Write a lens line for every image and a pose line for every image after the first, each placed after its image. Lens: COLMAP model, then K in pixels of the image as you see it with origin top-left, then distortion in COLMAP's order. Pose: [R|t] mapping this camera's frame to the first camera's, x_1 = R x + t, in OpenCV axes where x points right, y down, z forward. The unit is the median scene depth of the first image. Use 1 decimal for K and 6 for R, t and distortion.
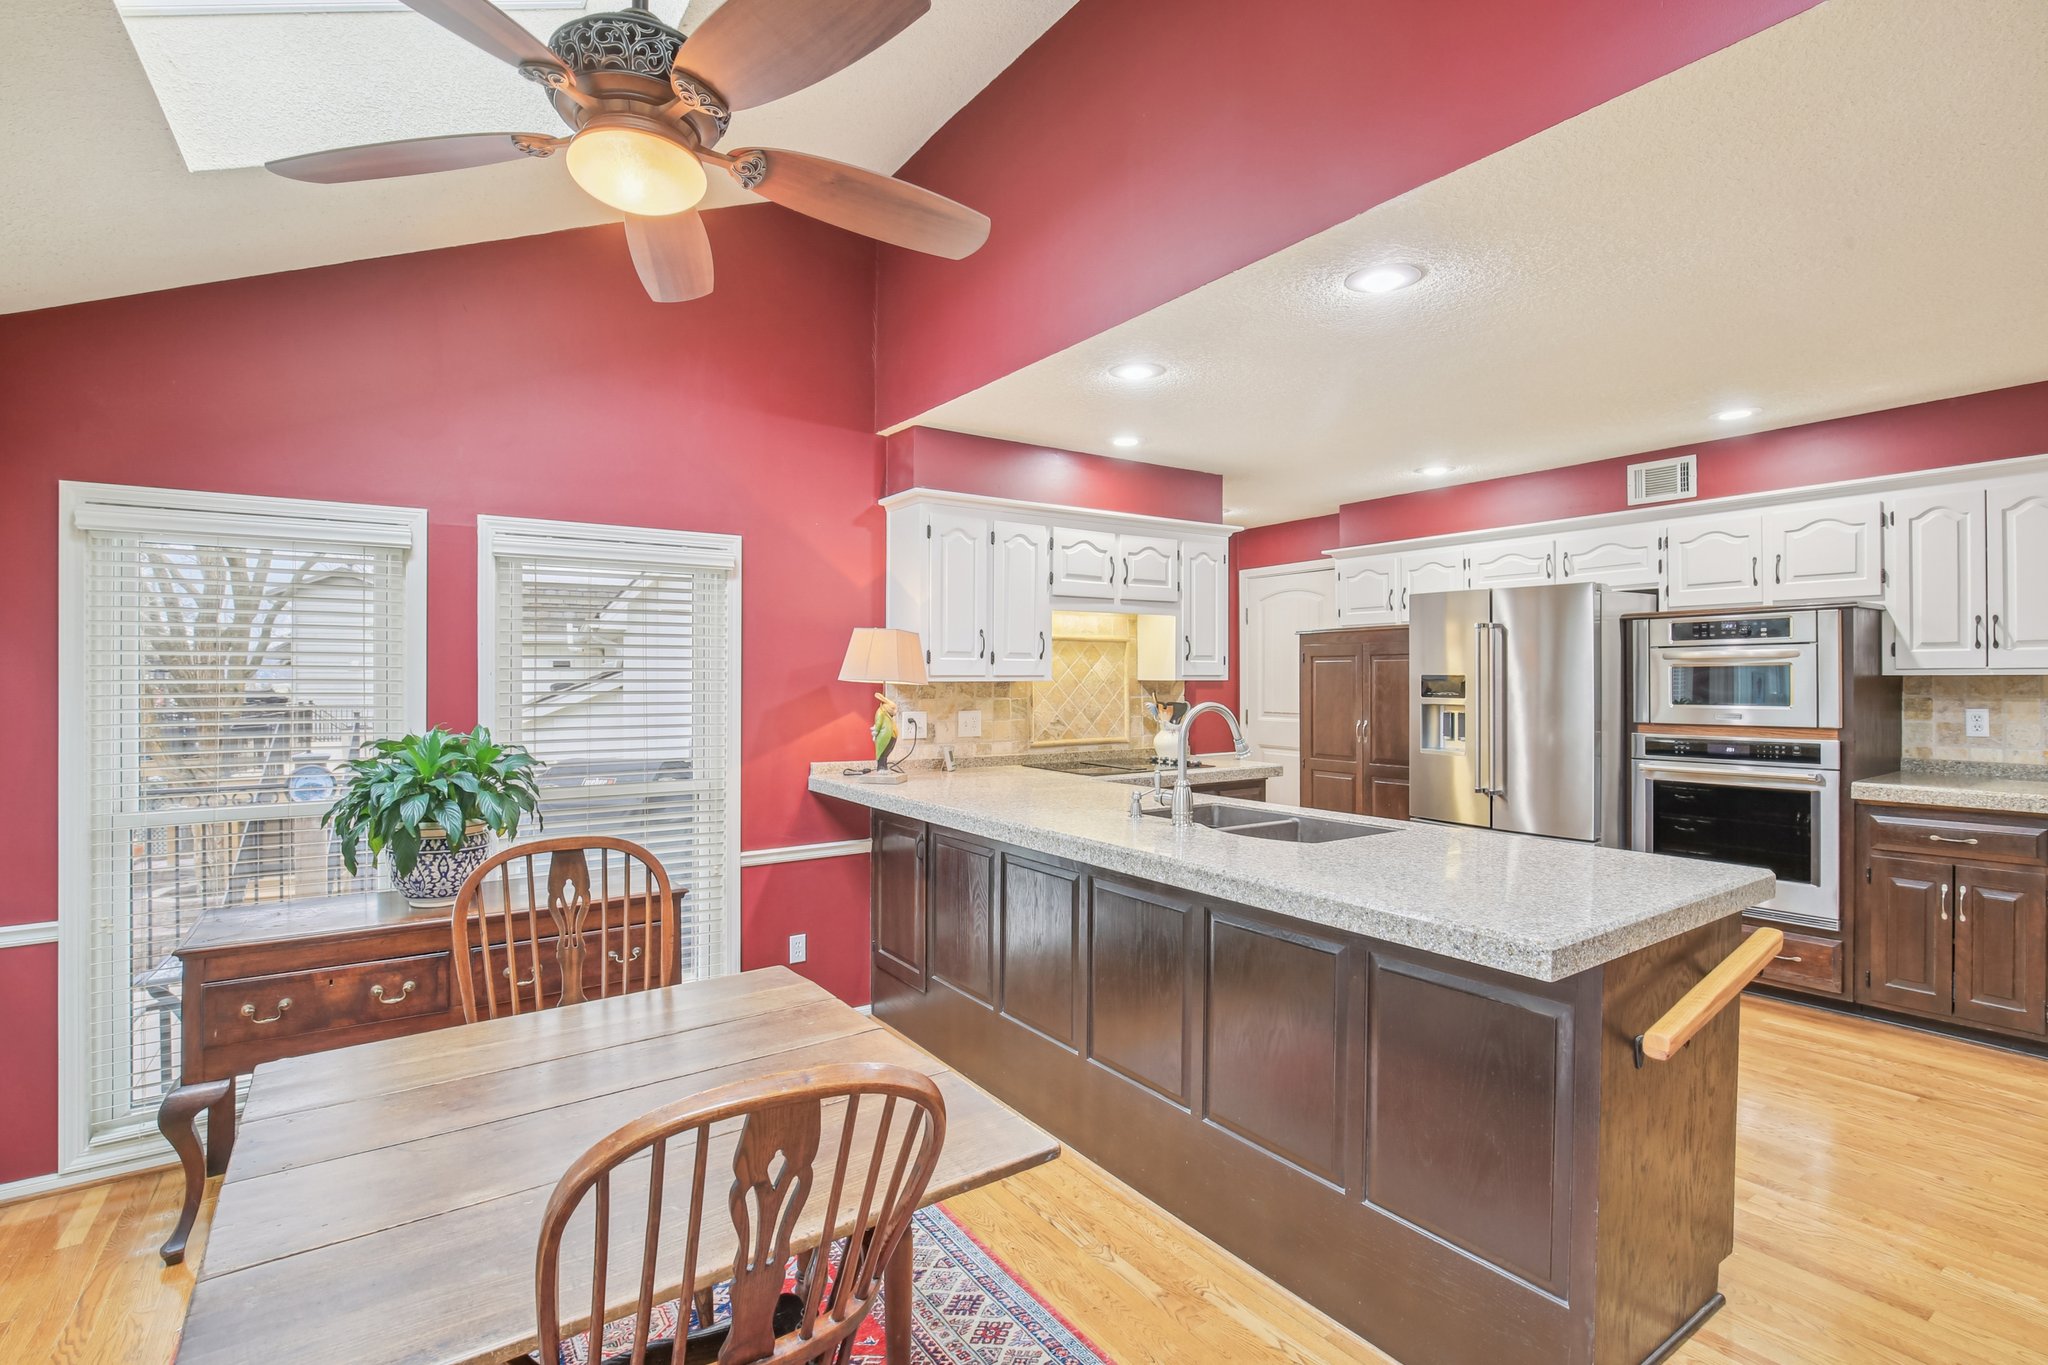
lens RADIAL K [[952.7, 0, 969.1], [0, 952.7, 684.2], [0, 0, 1]] dist [-0.028913, 0.010315]
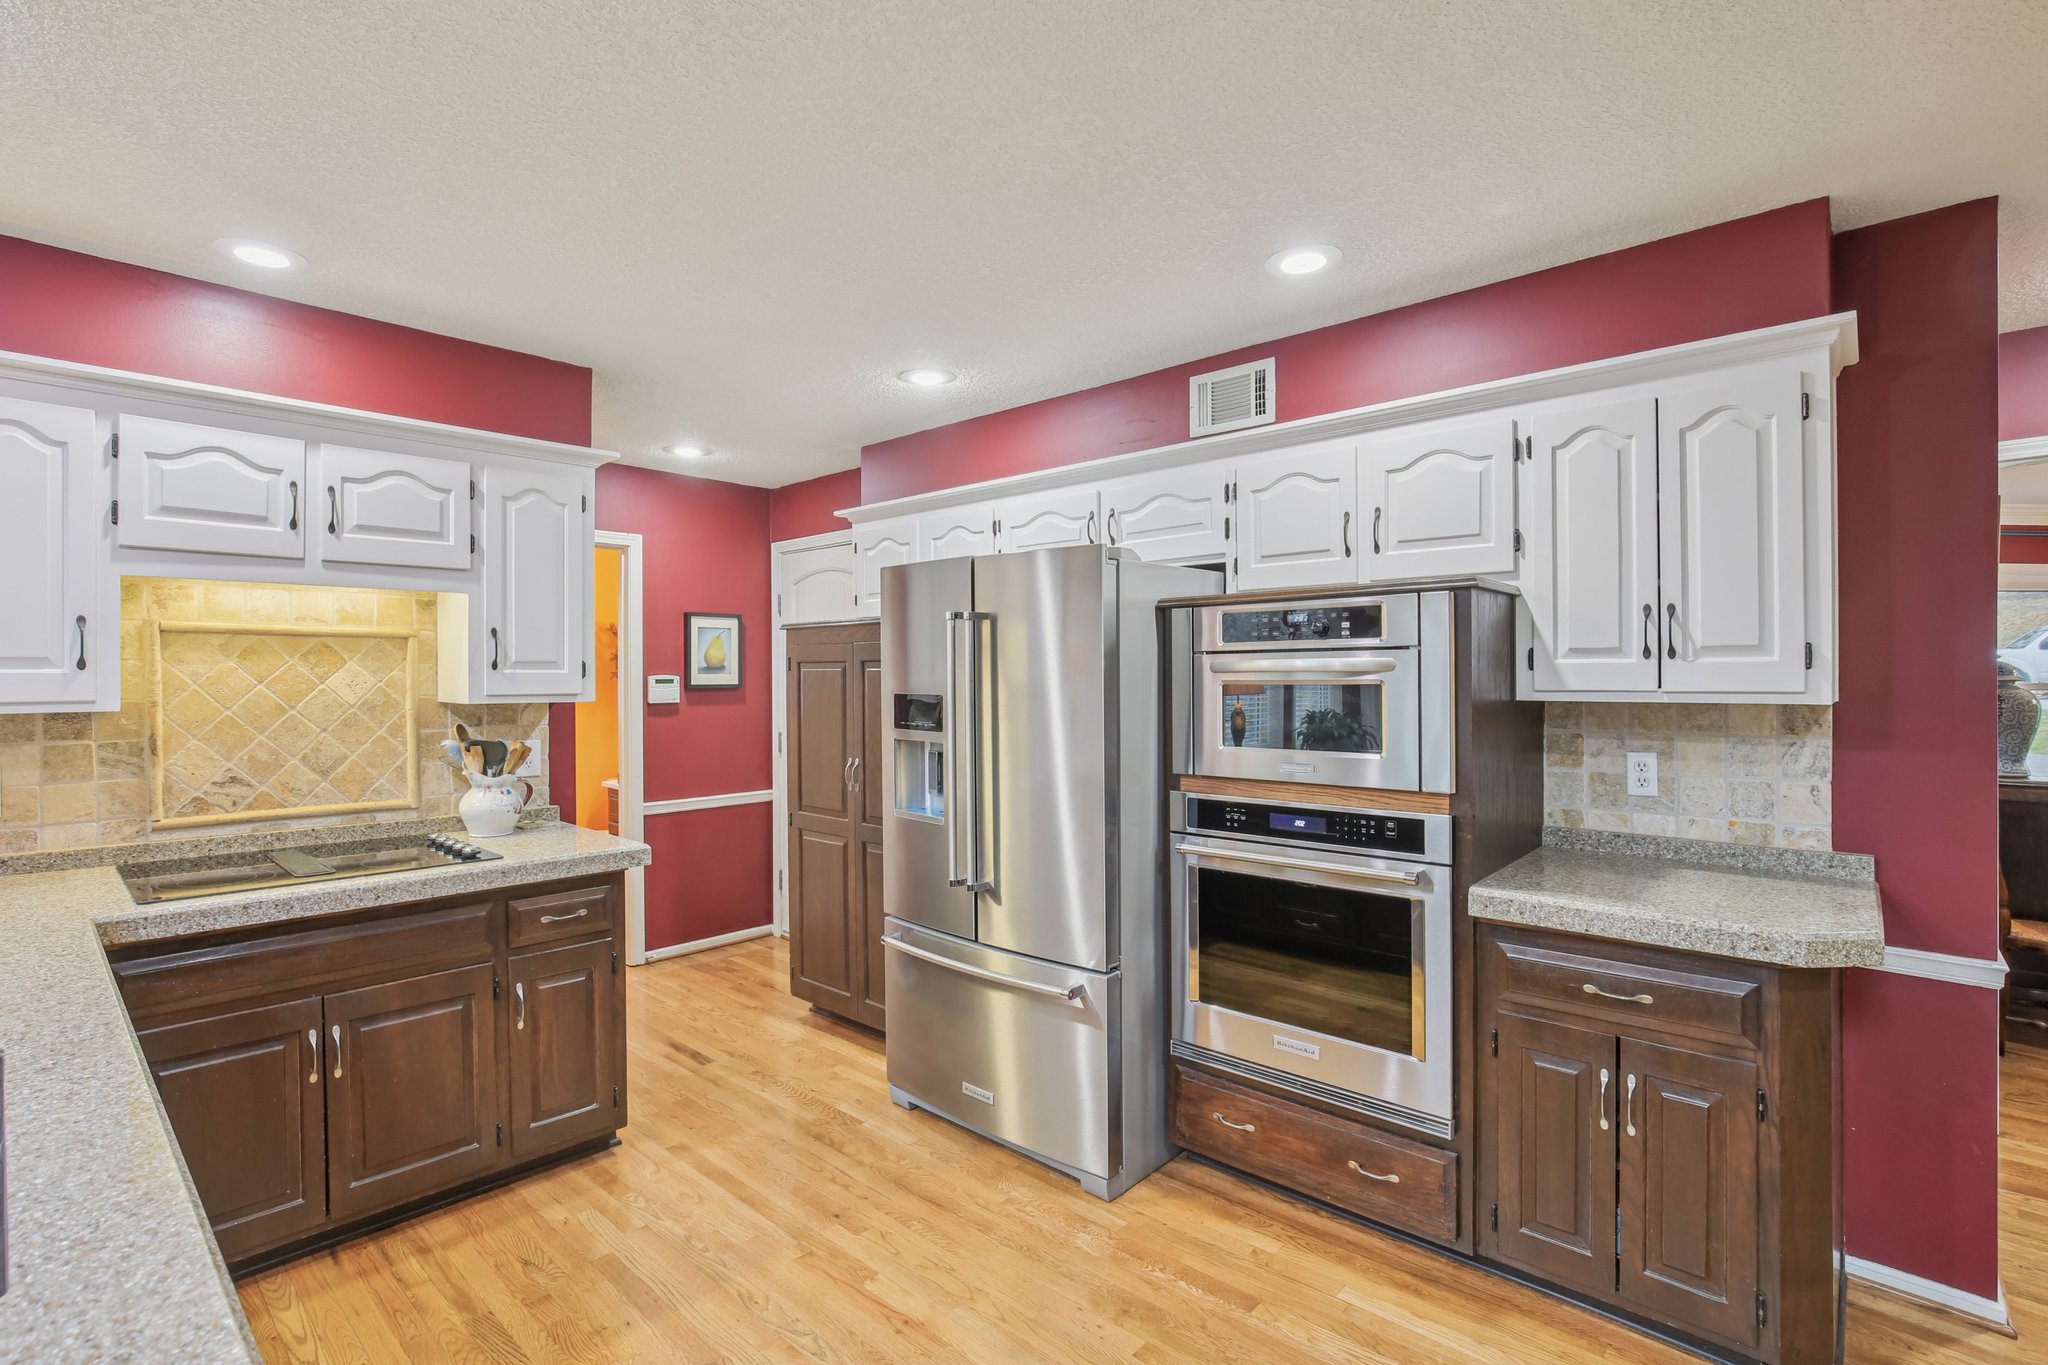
lens RADIAL K [[952.7, 0, 935.9], [0, 952.7, 676.4], [0, 0, 1]] dist [-0.028913, 0.010315]
pose [[0.978678, 0.001008, 0.205397, 0.453324], [0.000254, 0.999981, -0.006119, -0.021038], [-0.205400, 0.006041, 0.978660, 0.448842]]
